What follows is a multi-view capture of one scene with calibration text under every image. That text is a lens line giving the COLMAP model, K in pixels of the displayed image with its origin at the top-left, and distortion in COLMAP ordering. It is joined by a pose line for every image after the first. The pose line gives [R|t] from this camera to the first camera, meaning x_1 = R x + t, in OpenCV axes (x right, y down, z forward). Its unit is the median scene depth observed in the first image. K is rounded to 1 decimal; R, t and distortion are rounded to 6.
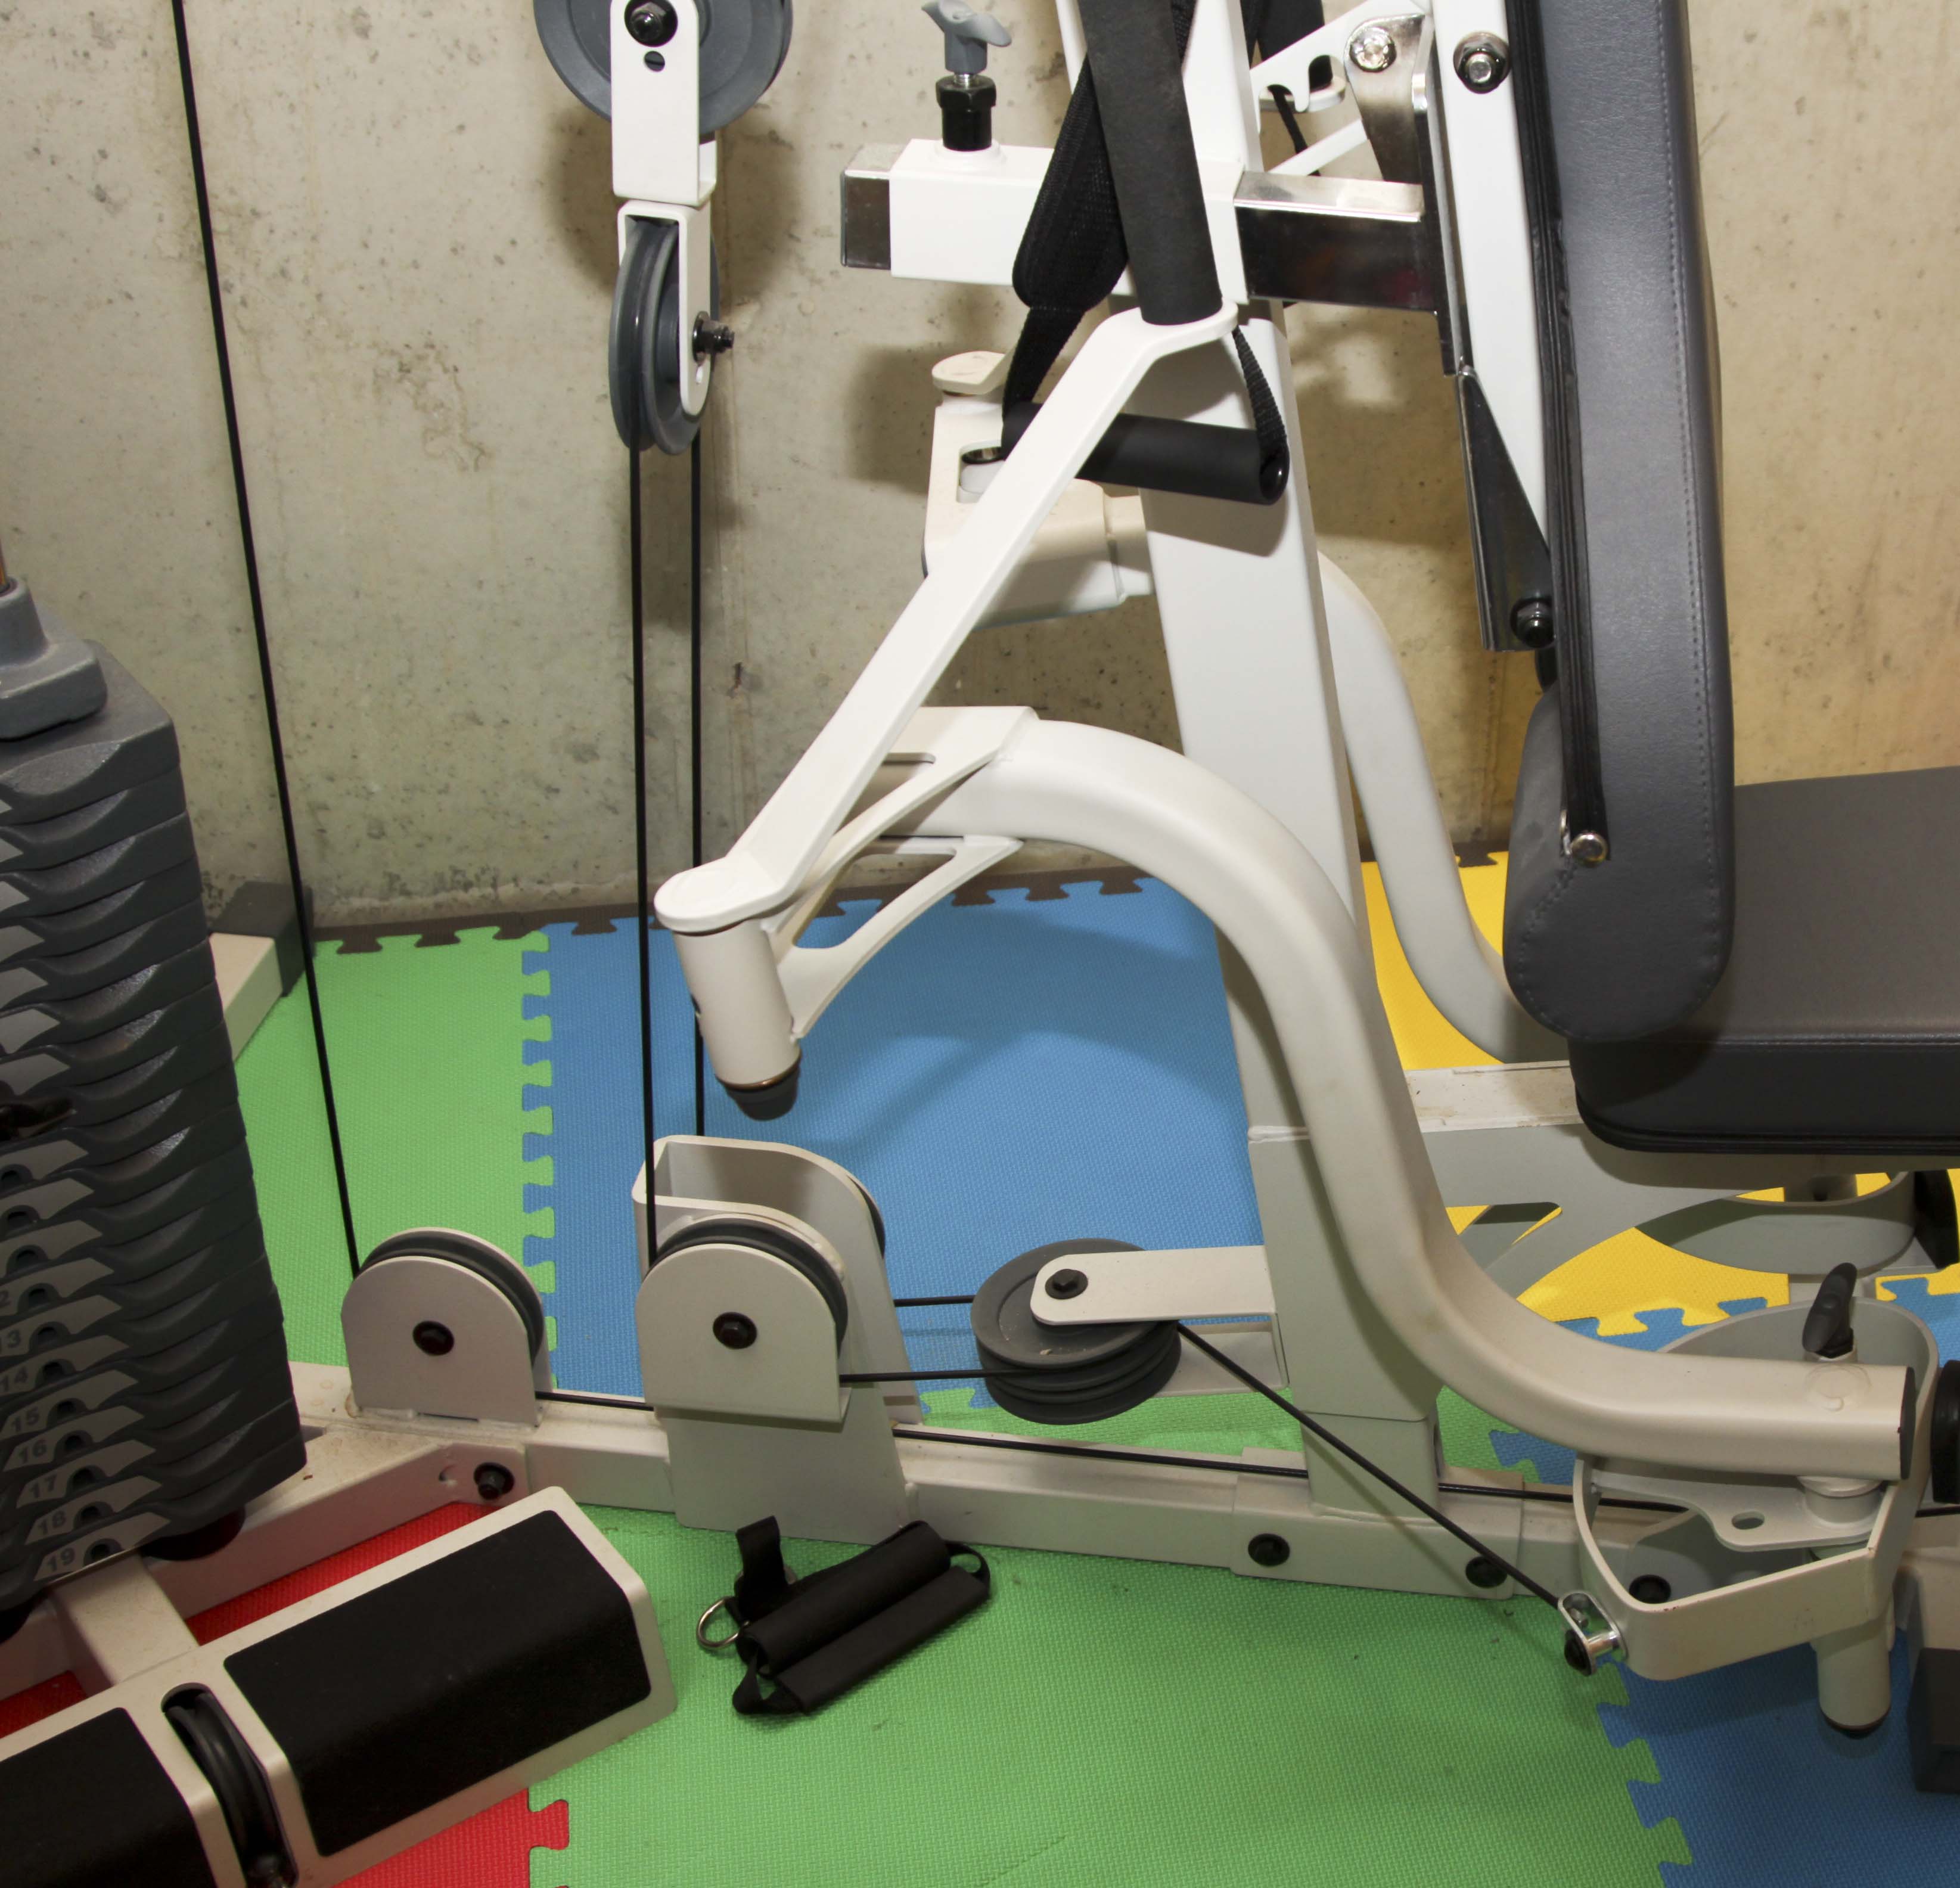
lens RADIAL K [[3020.8, 0, 1401.9], [0, 3020.8, 948.3], [0, 0, 1]] dist [-0.141125, 0.091275]
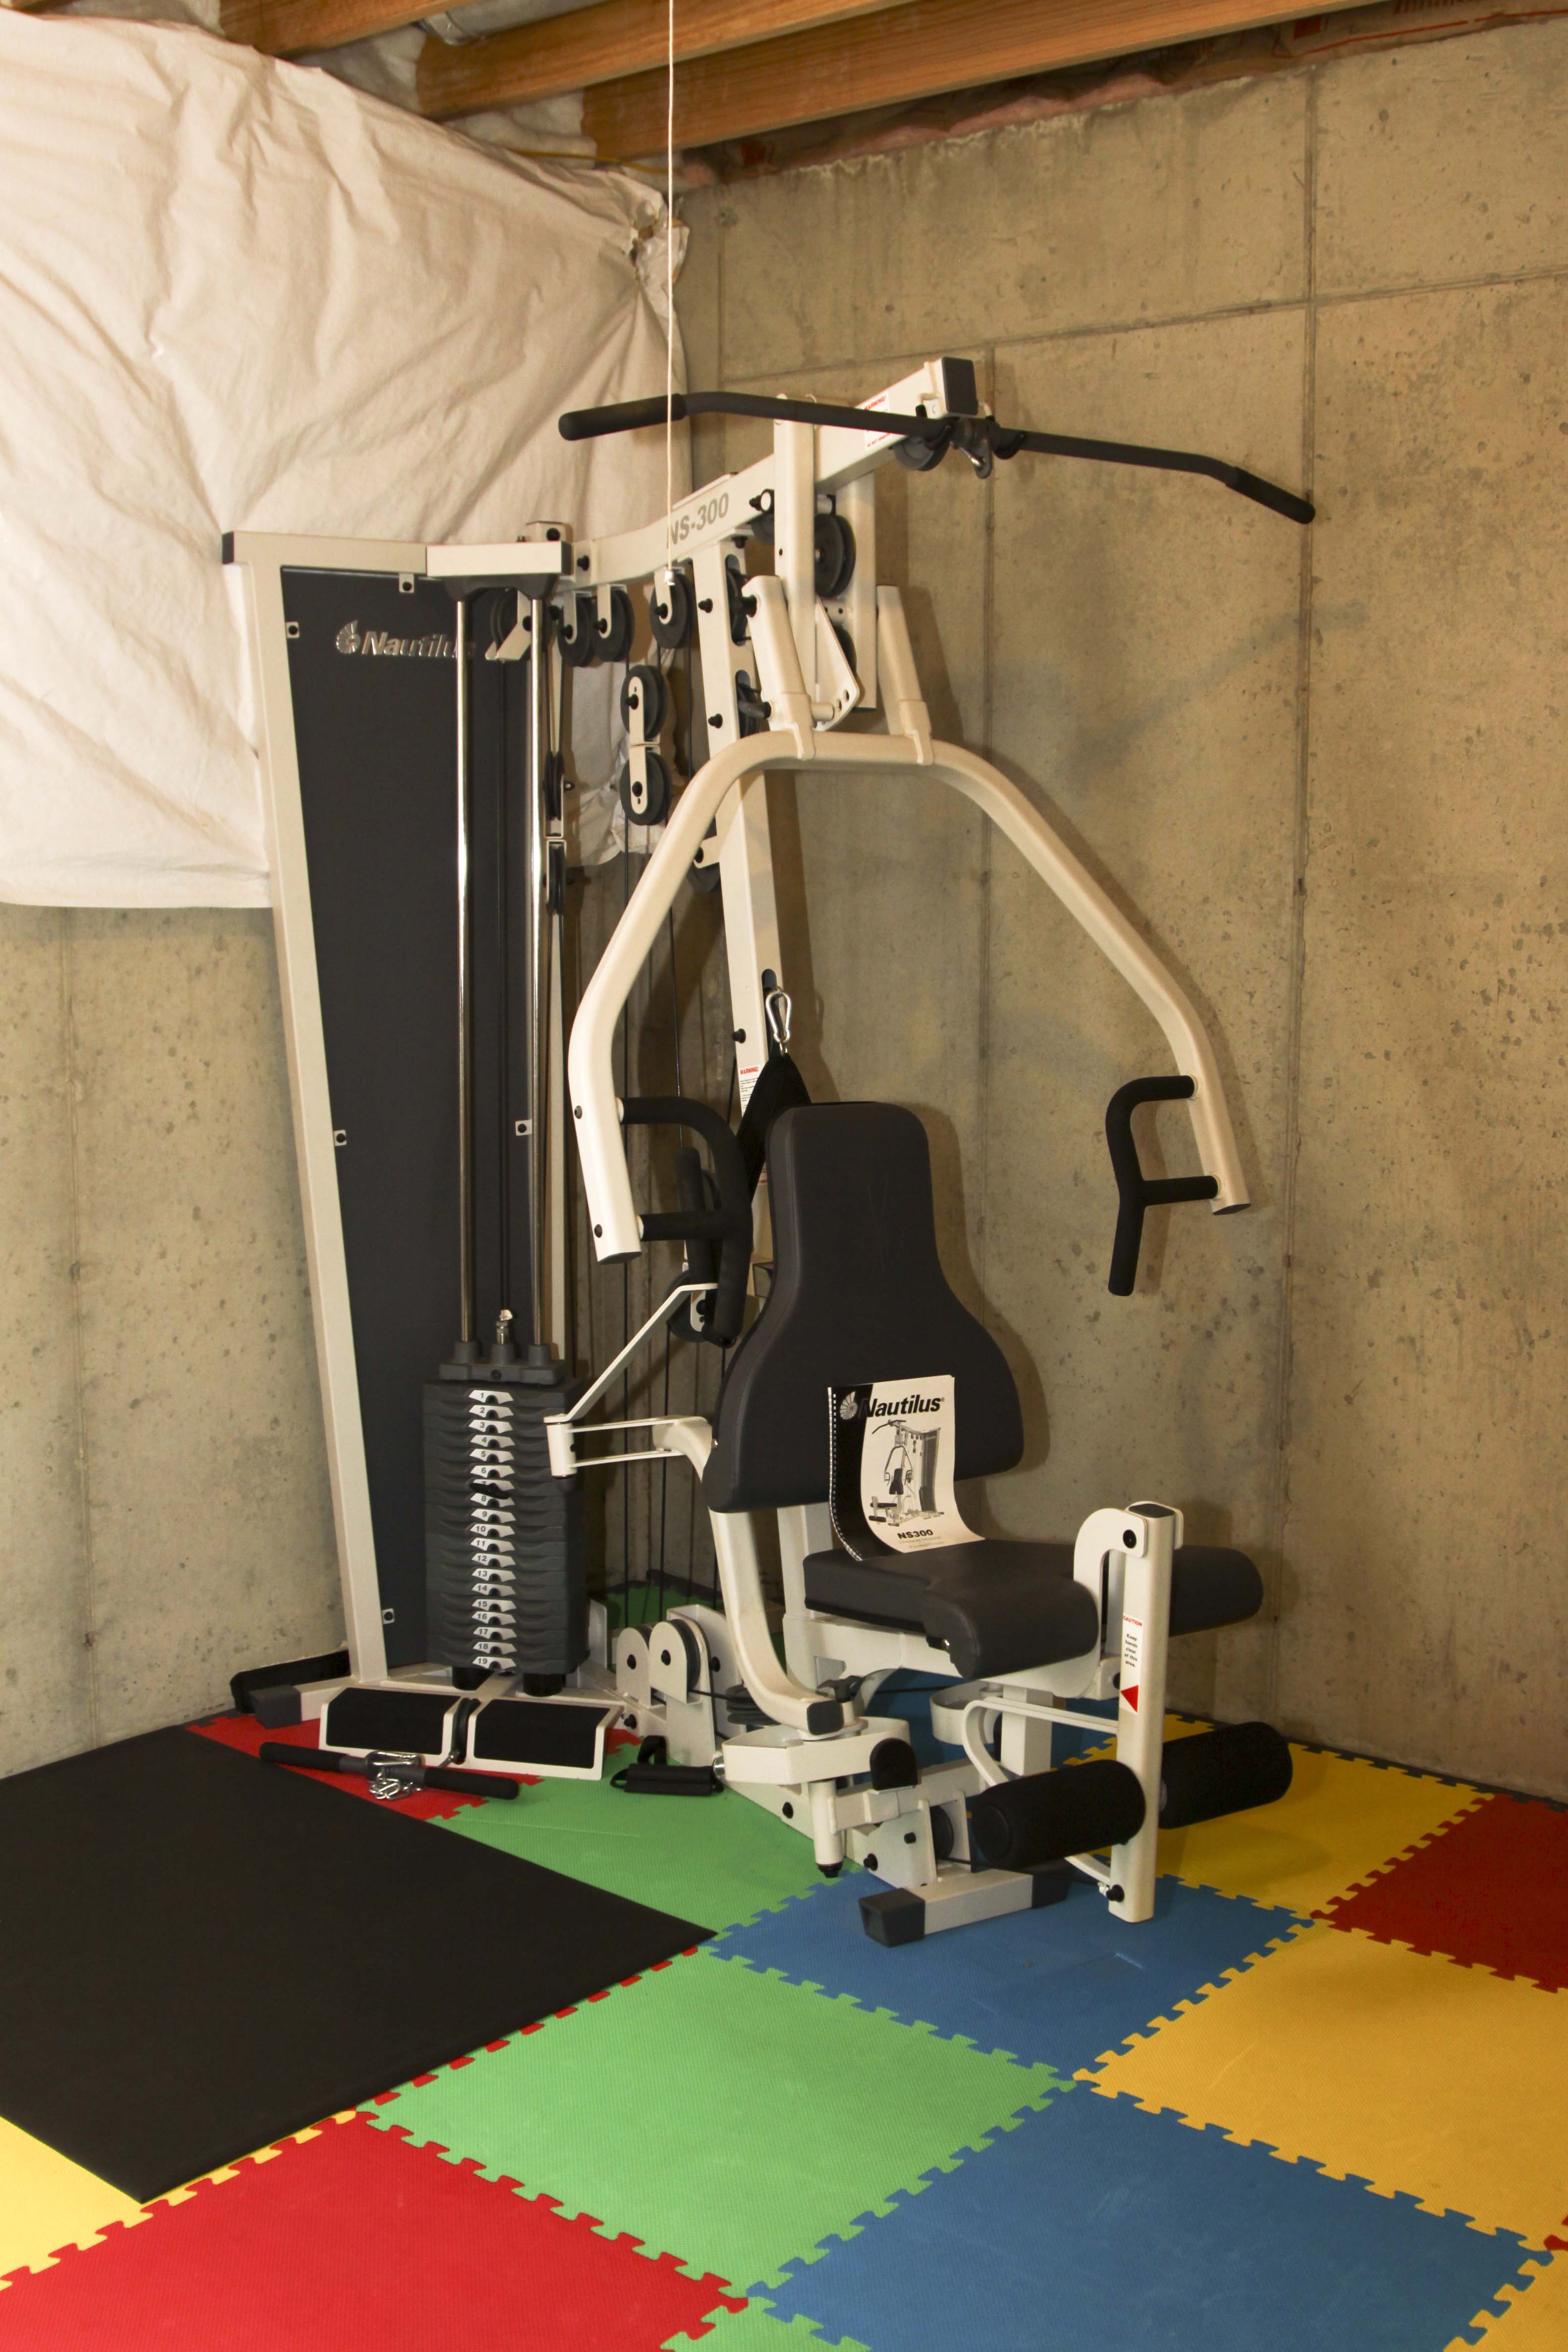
lens RADIAL K [[2484.8, 0, 784.0], [0, 2484.8, 1176.0], [0, 0, 1]] dist [-0.133810, 0.065894]
pose [[0.595204, 0.044277, -0.802354, 1.425096], [-0.405712, 0.878434, -0.252491, 0.228571], [0.693635, 0.475809, 0.540811, -0.340526]]
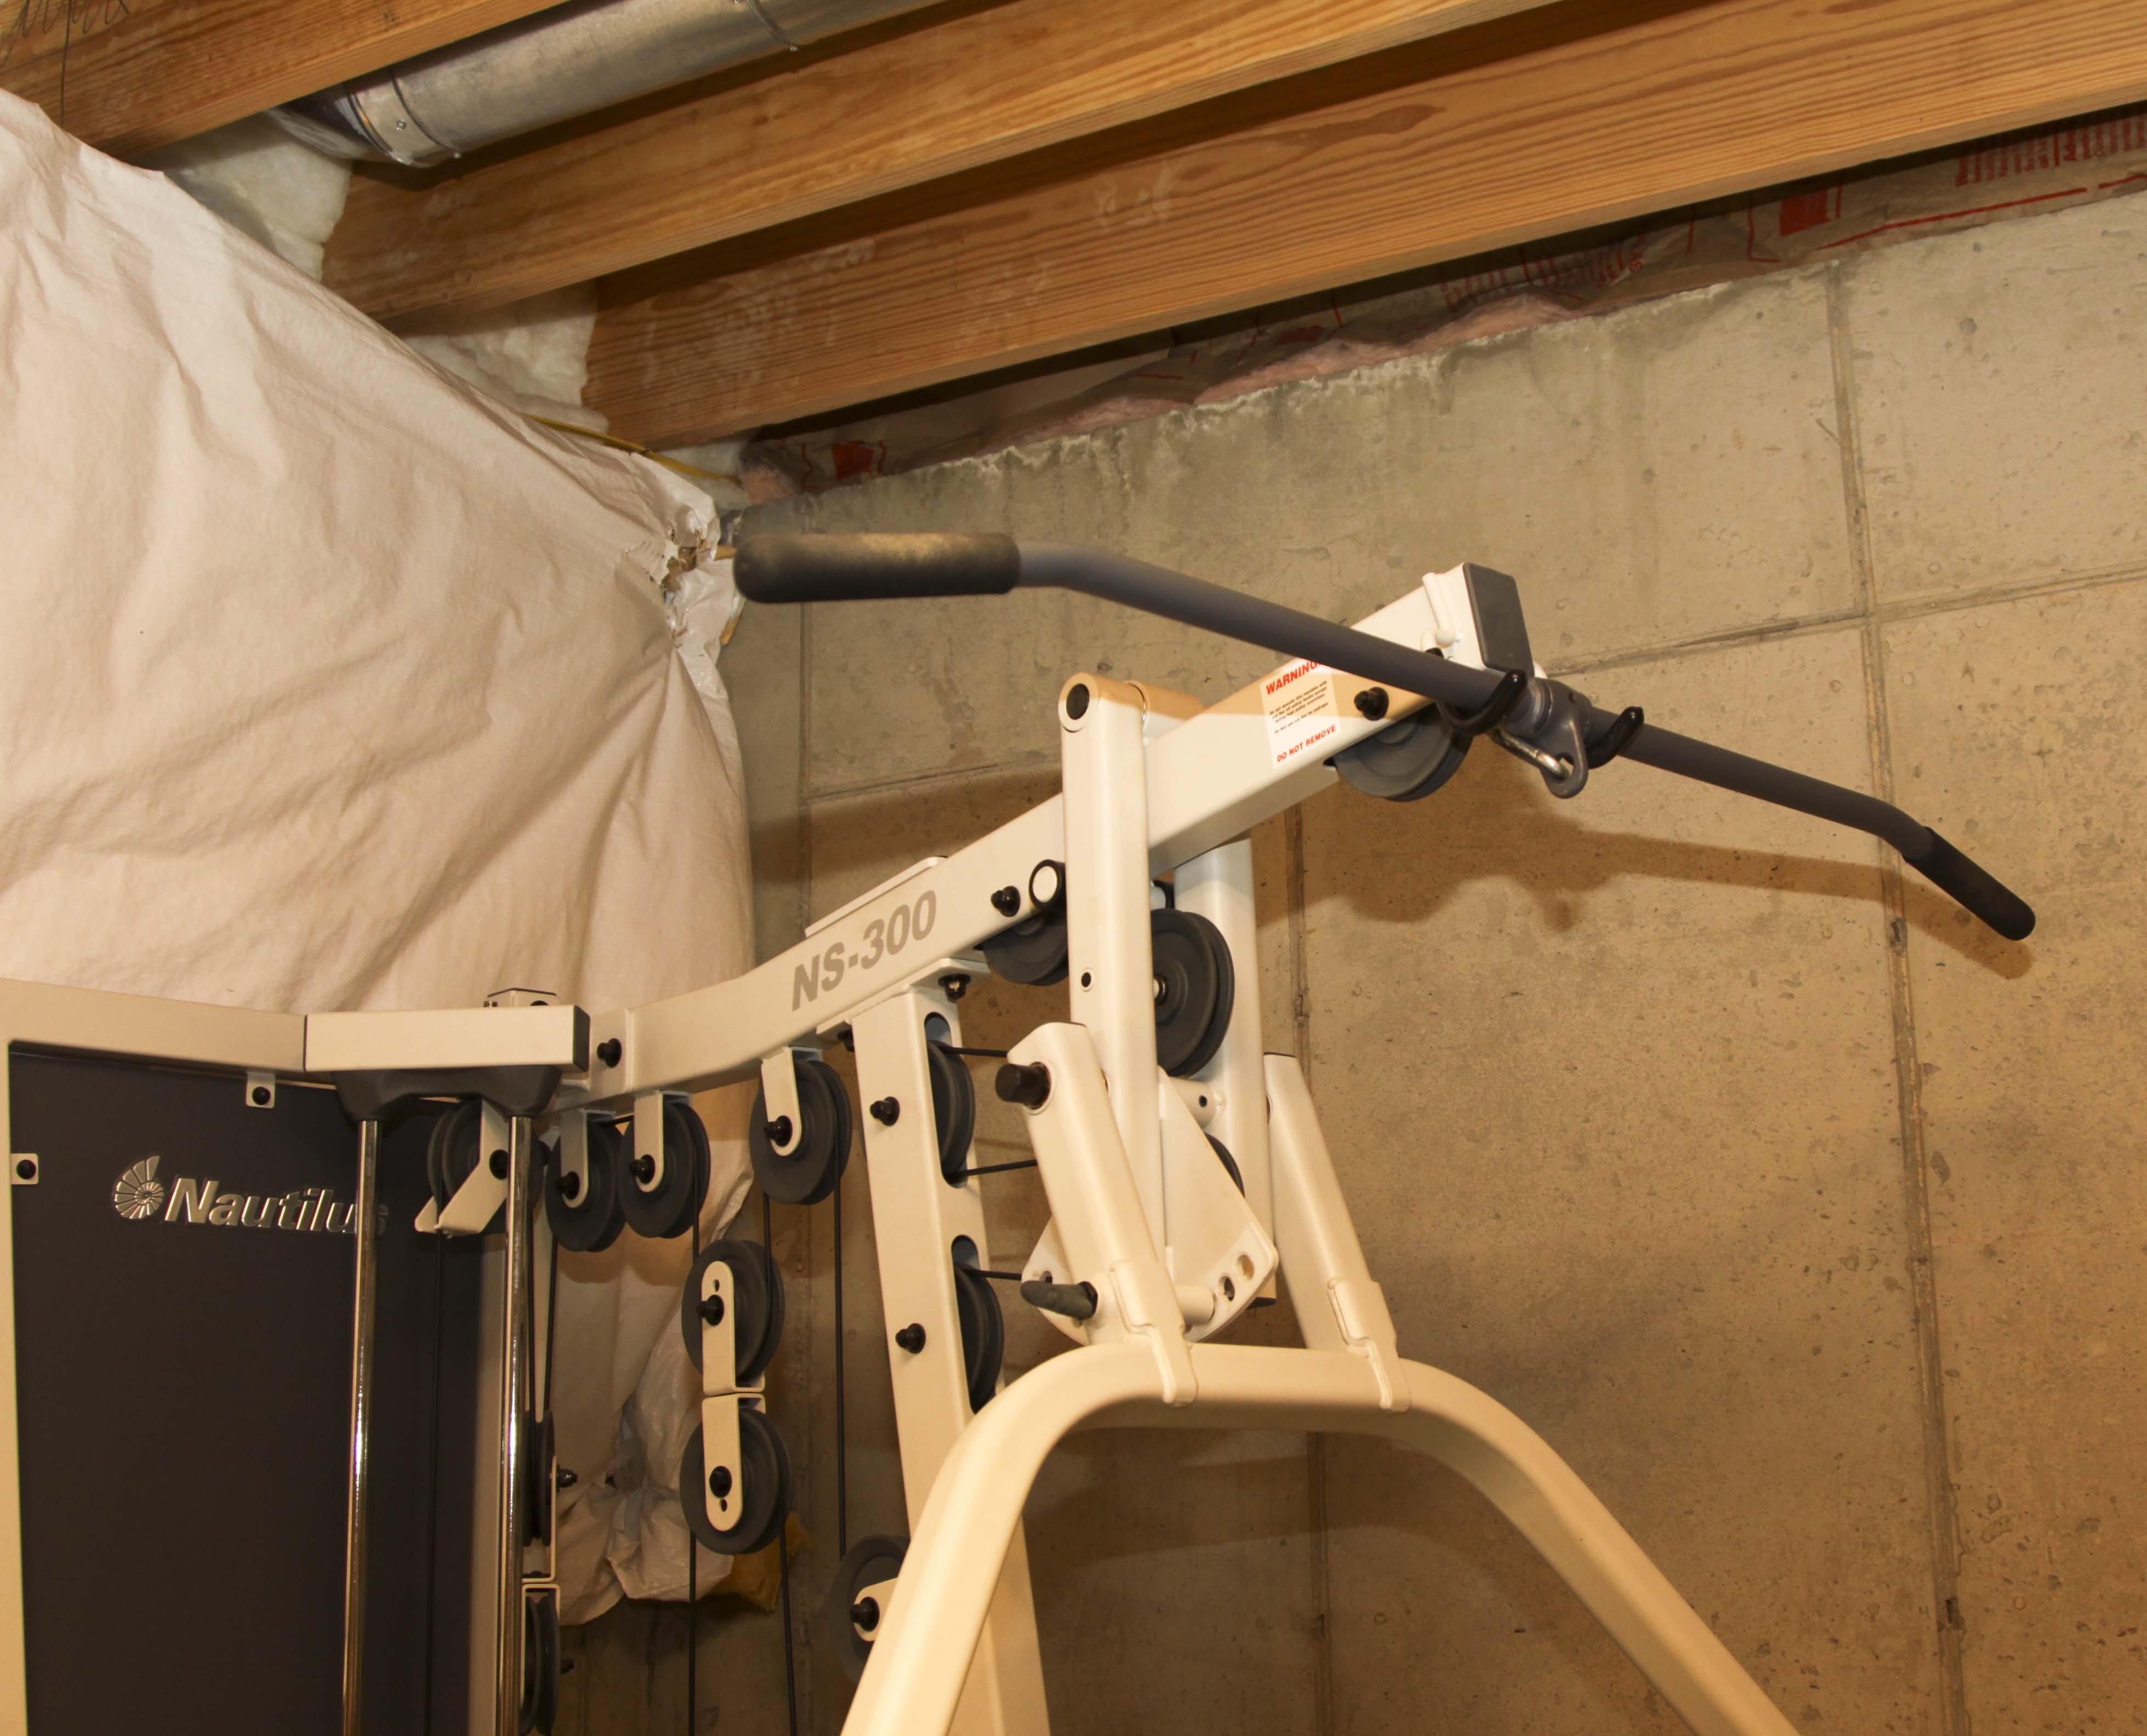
lens RADIAL K [[2760.0, 0, 1280.6], [0, 2760.0, 868.4], [0, 0, 1]] dist [-0.138357, 0.079174]
pose [[0.758479, -0.240151, -0.605836, 0.656676], [-0.279637, 0.719767, -0.635404, -0.035829], [0.588654, 0.651355, 0.478773, -0.055280]]
